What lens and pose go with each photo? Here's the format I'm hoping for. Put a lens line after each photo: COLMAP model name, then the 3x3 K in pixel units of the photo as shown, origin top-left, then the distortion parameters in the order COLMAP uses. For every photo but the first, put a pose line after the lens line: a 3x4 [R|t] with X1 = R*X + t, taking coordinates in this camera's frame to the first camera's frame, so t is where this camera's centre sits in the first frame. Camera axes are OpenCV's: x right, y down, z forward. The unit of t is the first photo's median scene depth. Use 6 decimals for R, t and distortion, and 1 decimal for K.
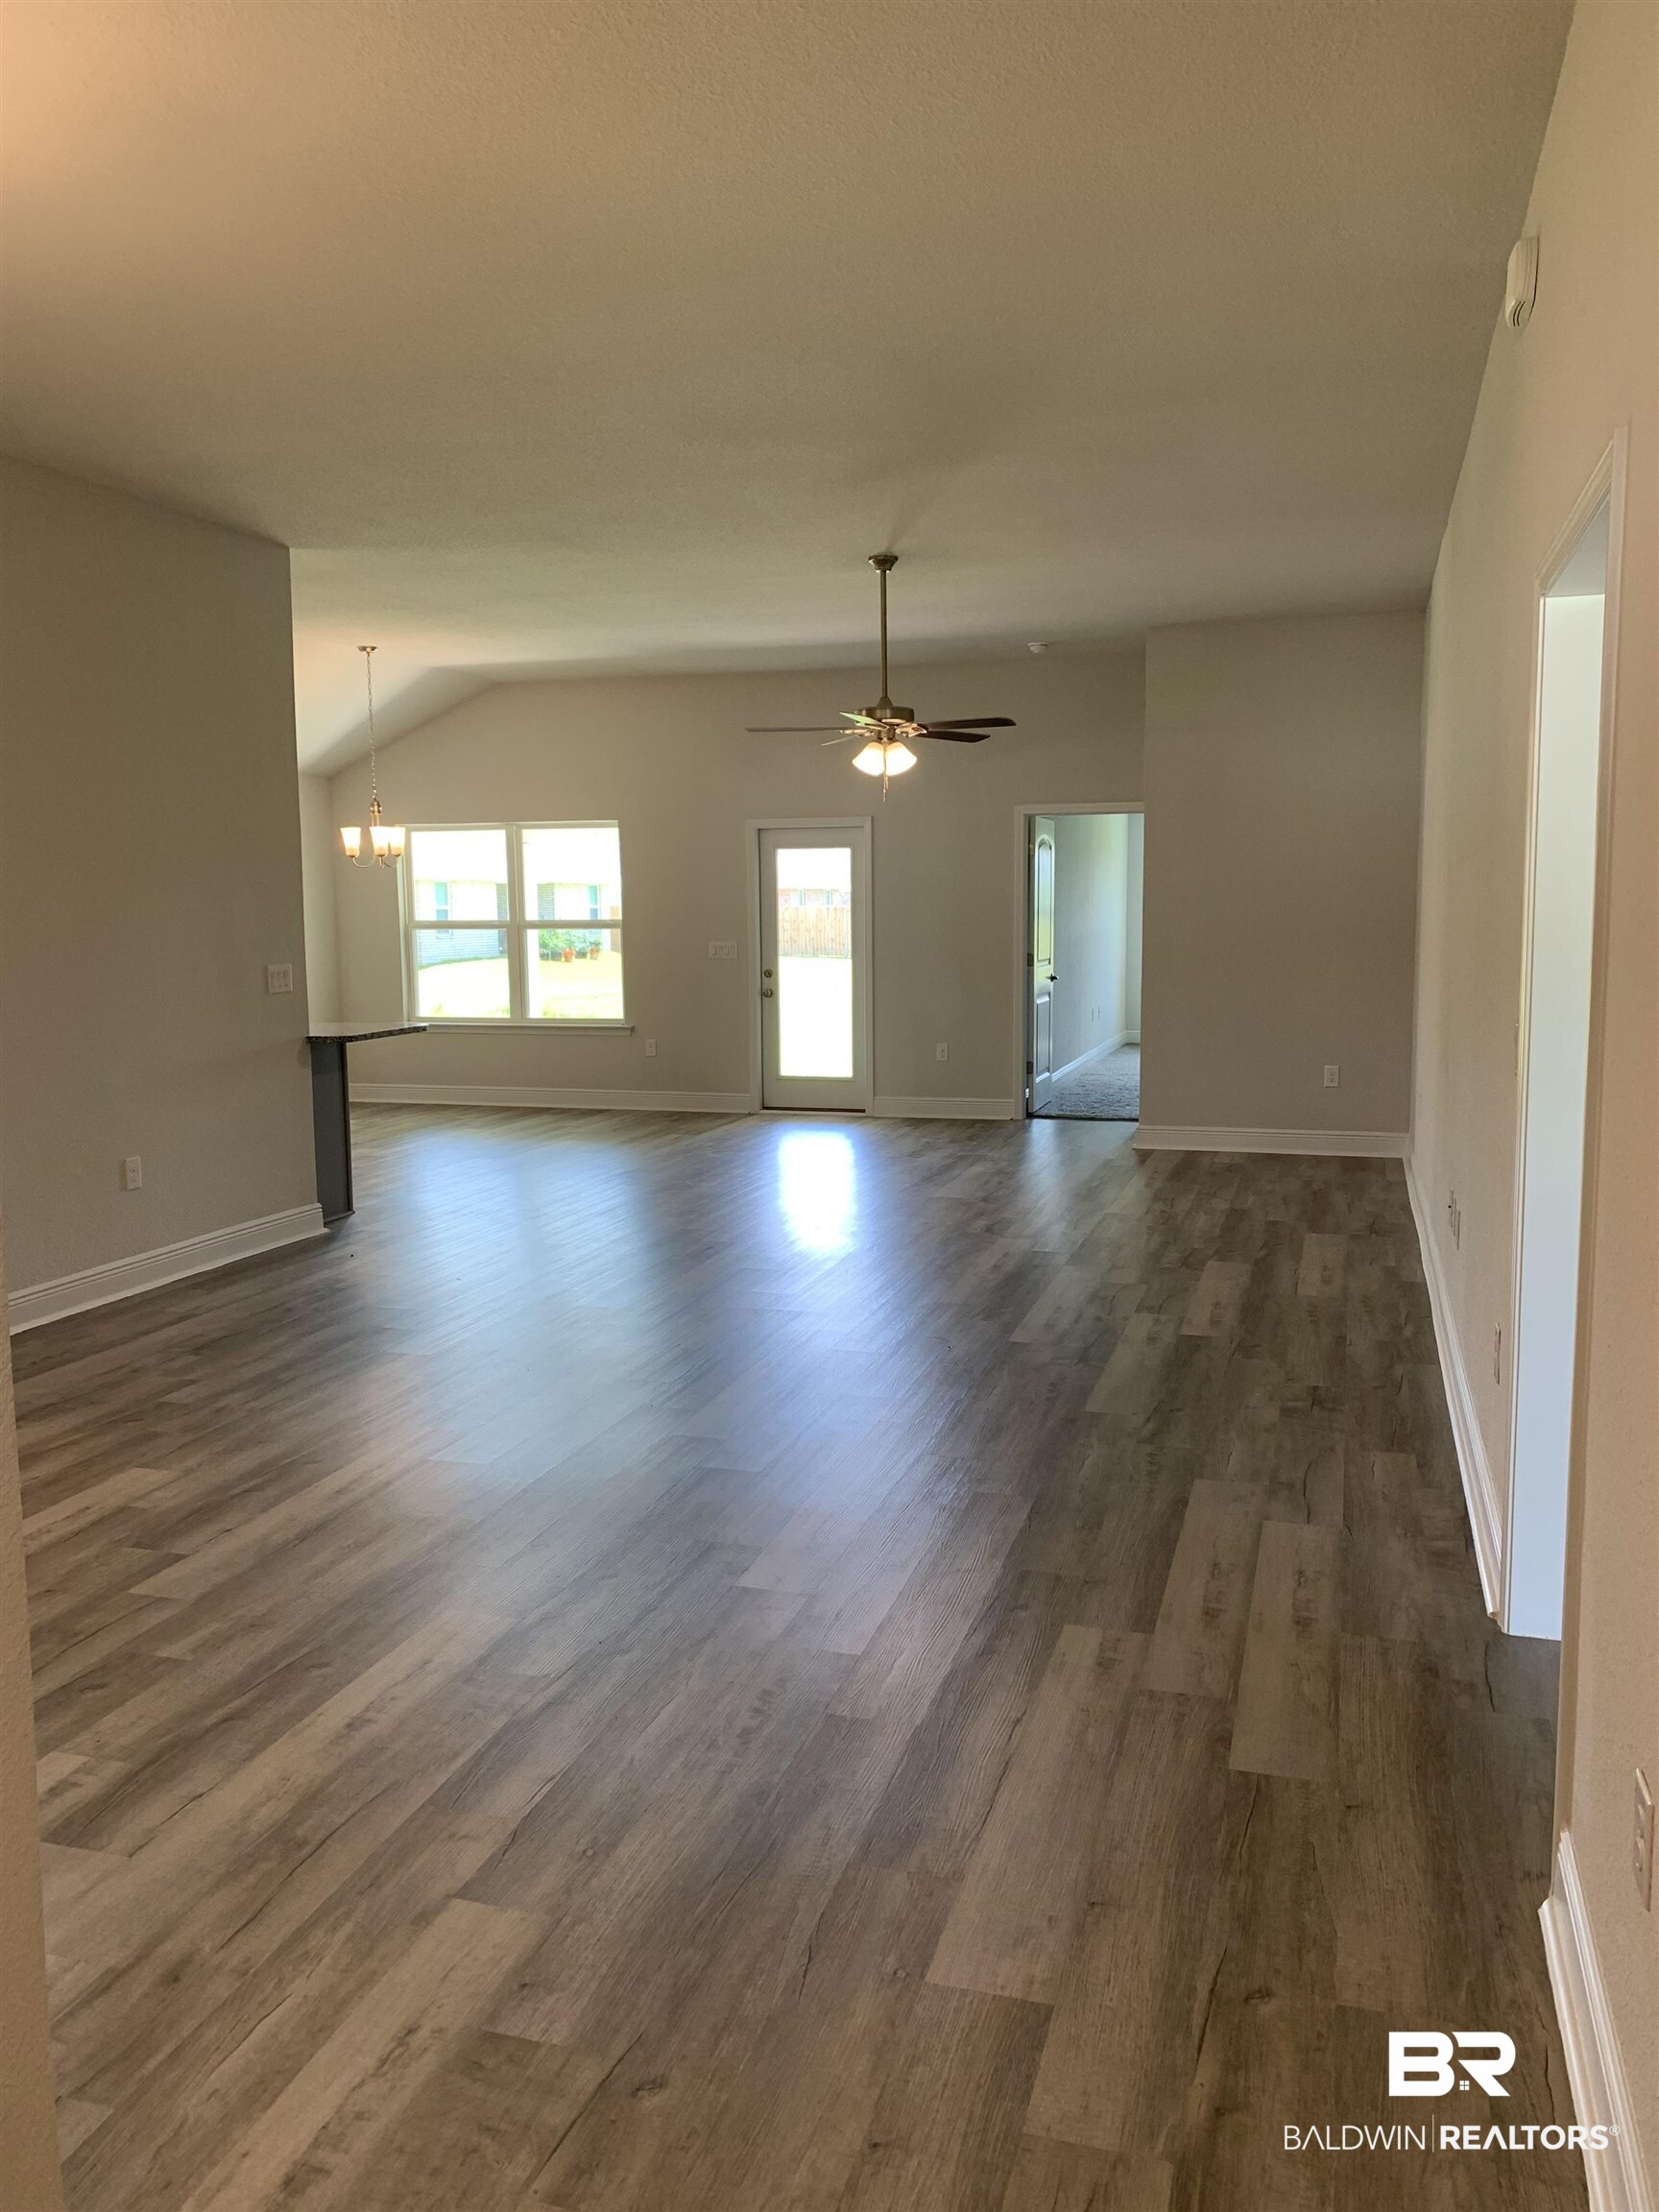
lens RADIAL K [[1720.9, 0, 829.0], [0, 1720.9, 1110.6], [0, 0, 1]] dist [0.028239, 0.002767]
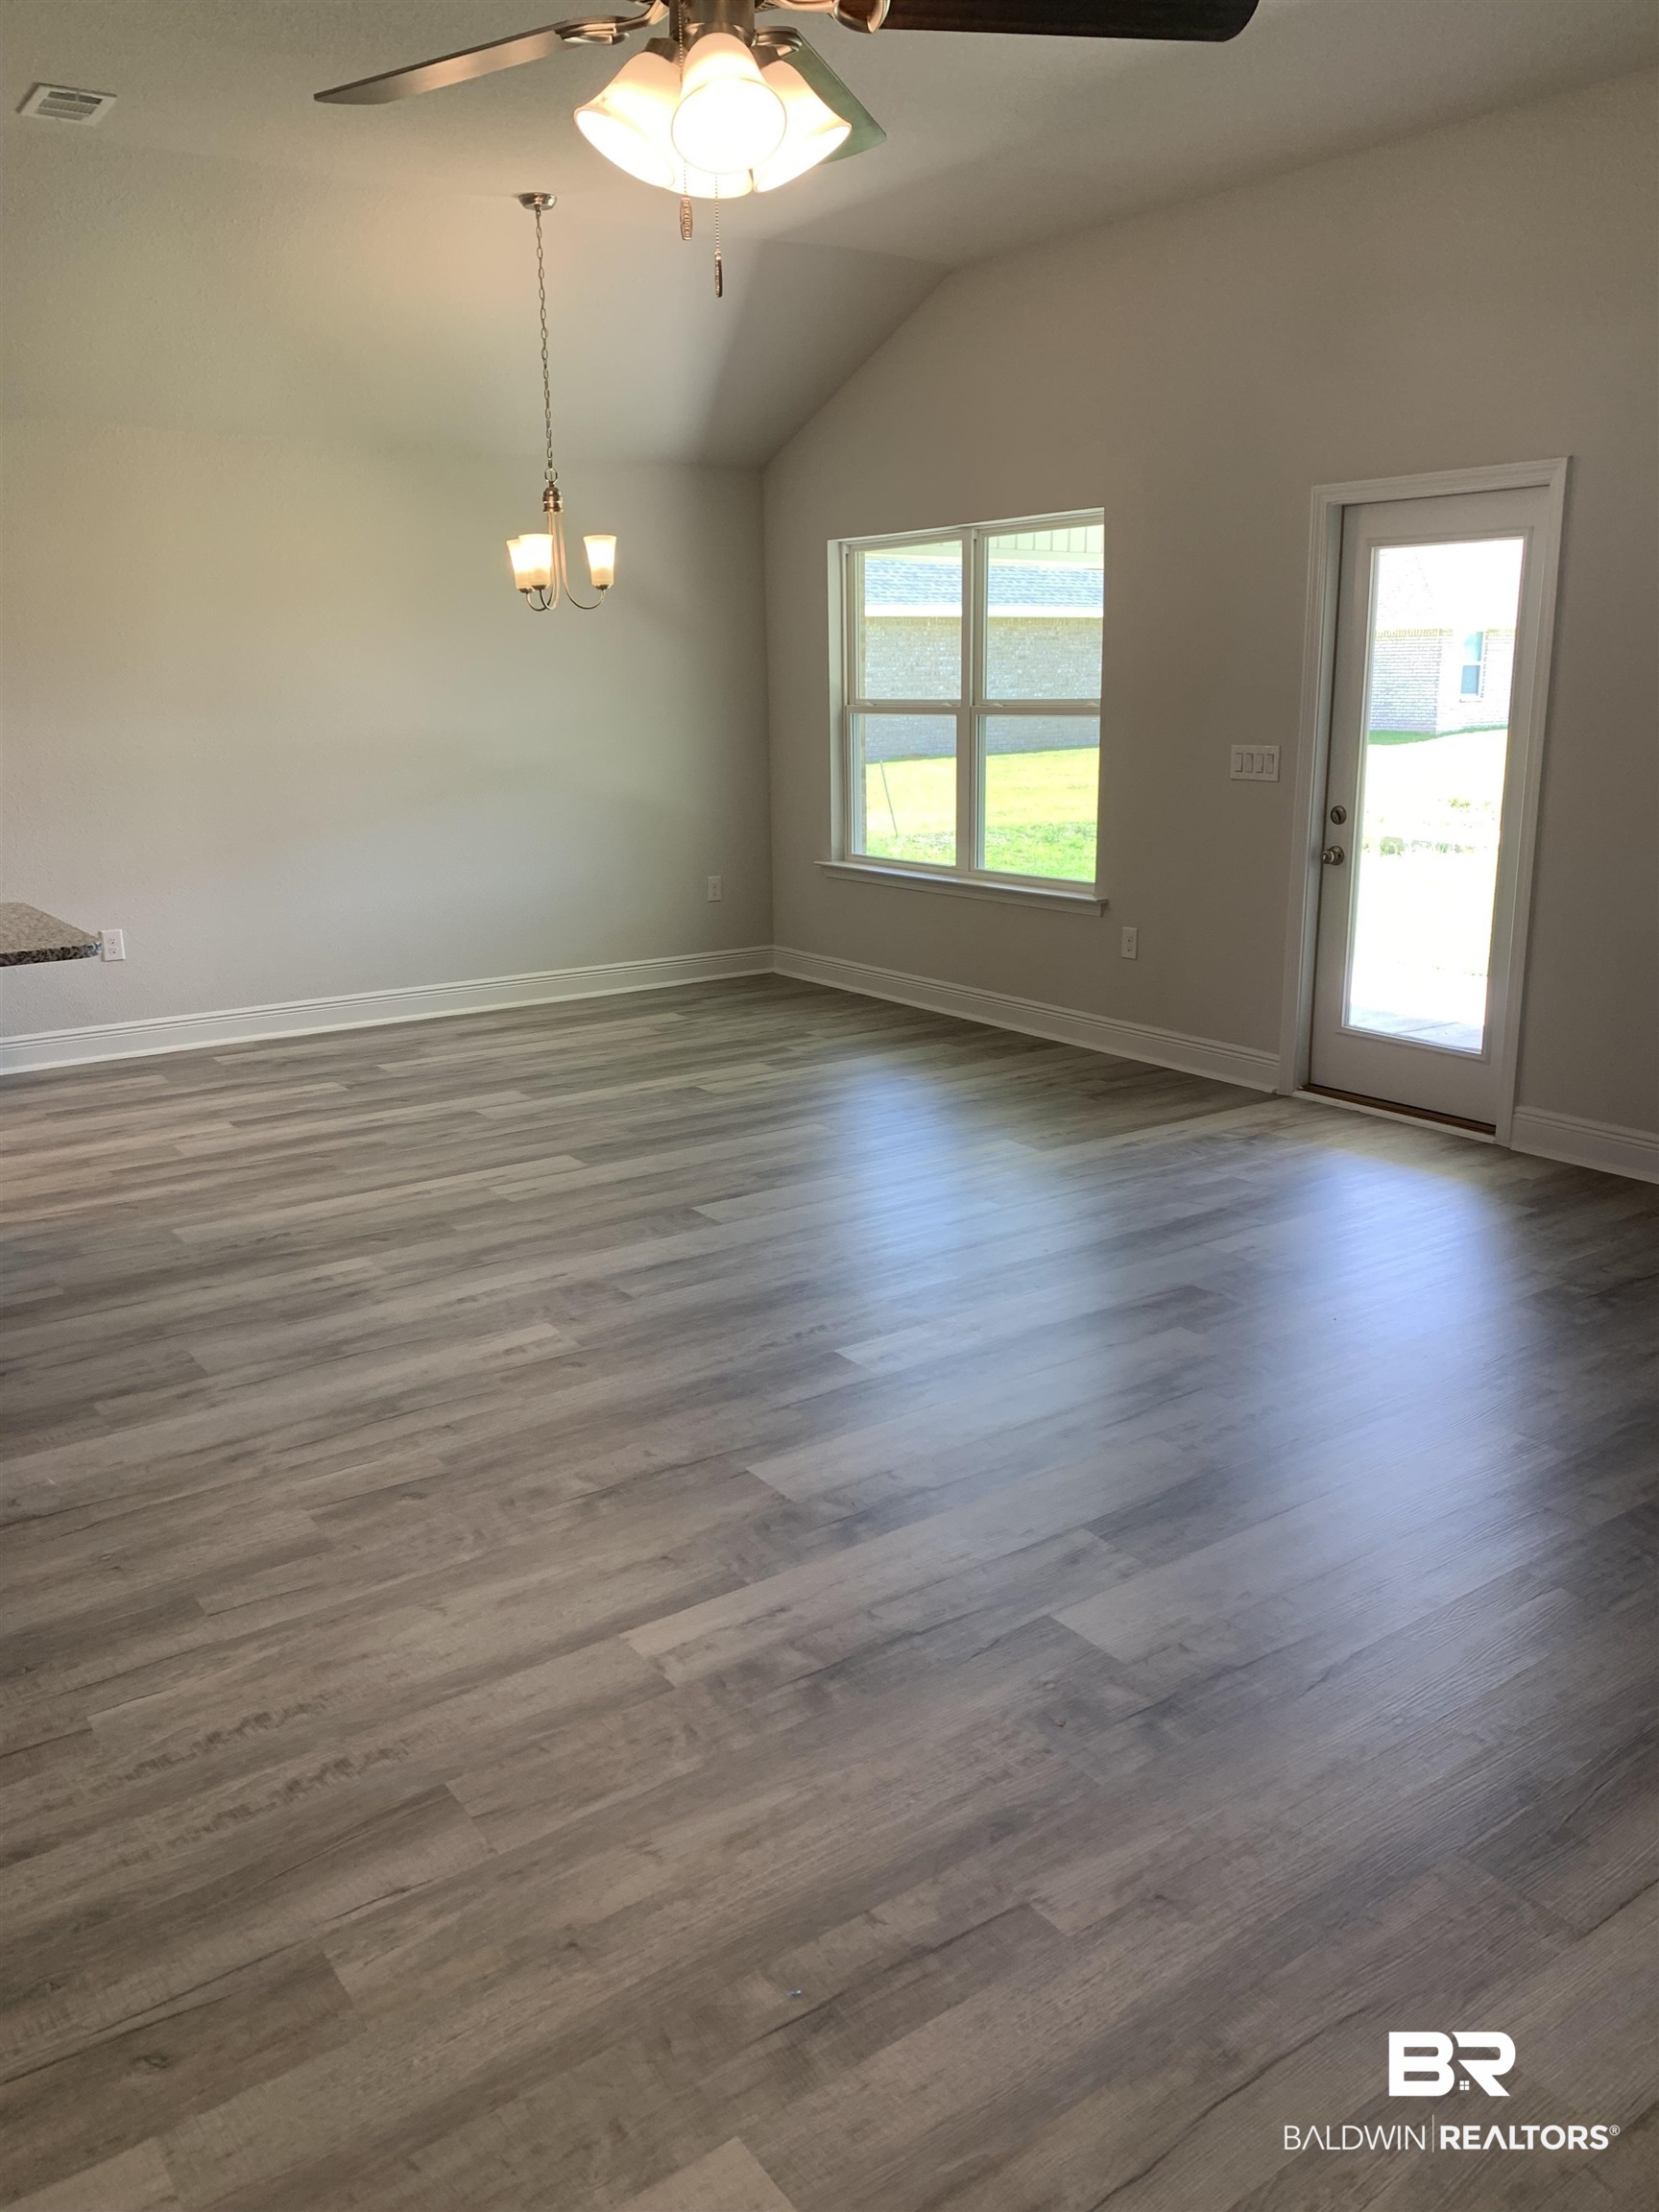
lens RADIAL K [[1720.9, 0, 829.7], [0, 1720.9, 1086.6], [0, 0, 1]] dist [0.028239, 0.002767]
pose [[0.785835, 0.138796, -0.602660, 0.153073], [-0.063395, 0.987436, 0.144748, -0.064349], [0.615178, -0.075543, 0.784760, 0.517820]]
